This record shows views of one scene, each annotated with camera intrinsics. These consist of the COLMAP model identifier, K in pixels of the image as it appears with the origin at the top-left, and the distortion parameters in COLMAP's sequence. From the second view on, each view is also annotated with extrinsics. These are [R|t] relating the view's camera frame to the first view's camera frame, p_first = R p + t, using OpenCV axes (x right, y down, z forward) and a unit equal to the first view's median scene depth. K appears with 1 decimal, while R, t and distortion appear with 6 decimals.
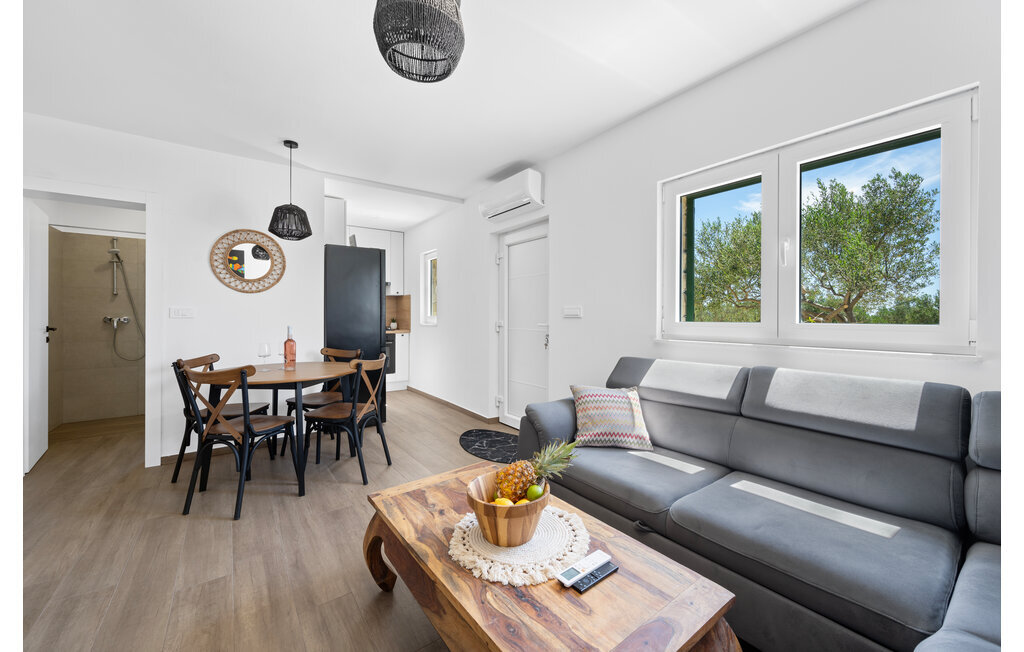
lens RADIAL K [[392.2, 0, 512.4], [0, 392.2, 316.9], [0, 0, 1]] dist [-0.000680, 0.000274]
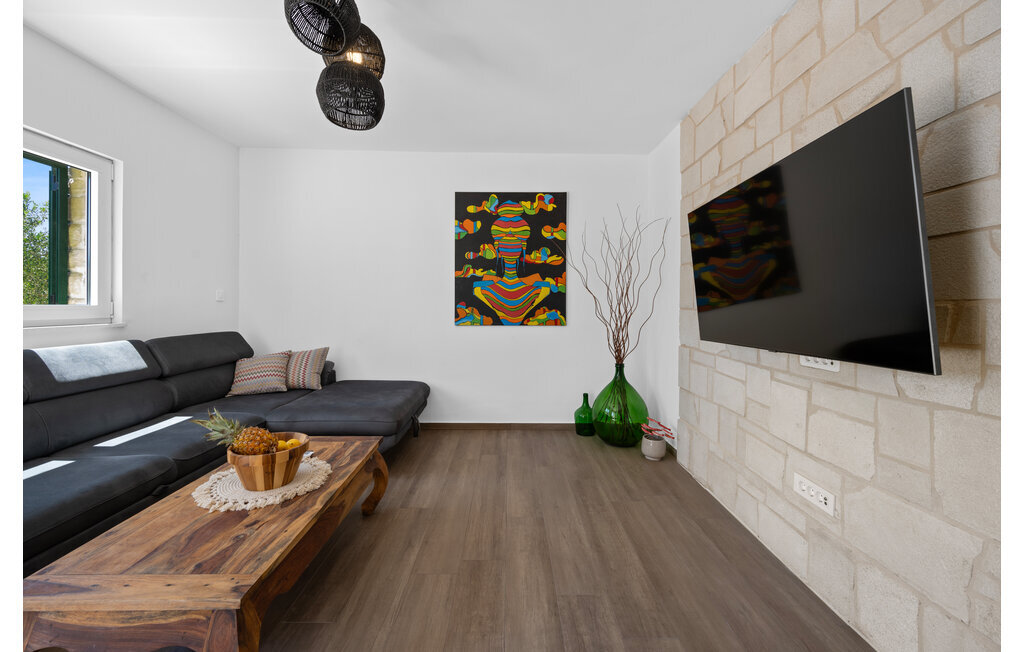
lens RADIAL K [[394.1, 0, 514.5], [0, 394.1, 308.2], [0, 0, 1]] dist [-0.002136, -0.000163]
pose [[-0.820444, -0.013109, 0.571577, -0.909762], [-0.009580, 0.999912, 0.009182, 0.003389], [-0.571647, 0.002057, -0.820497, 1.091152]]
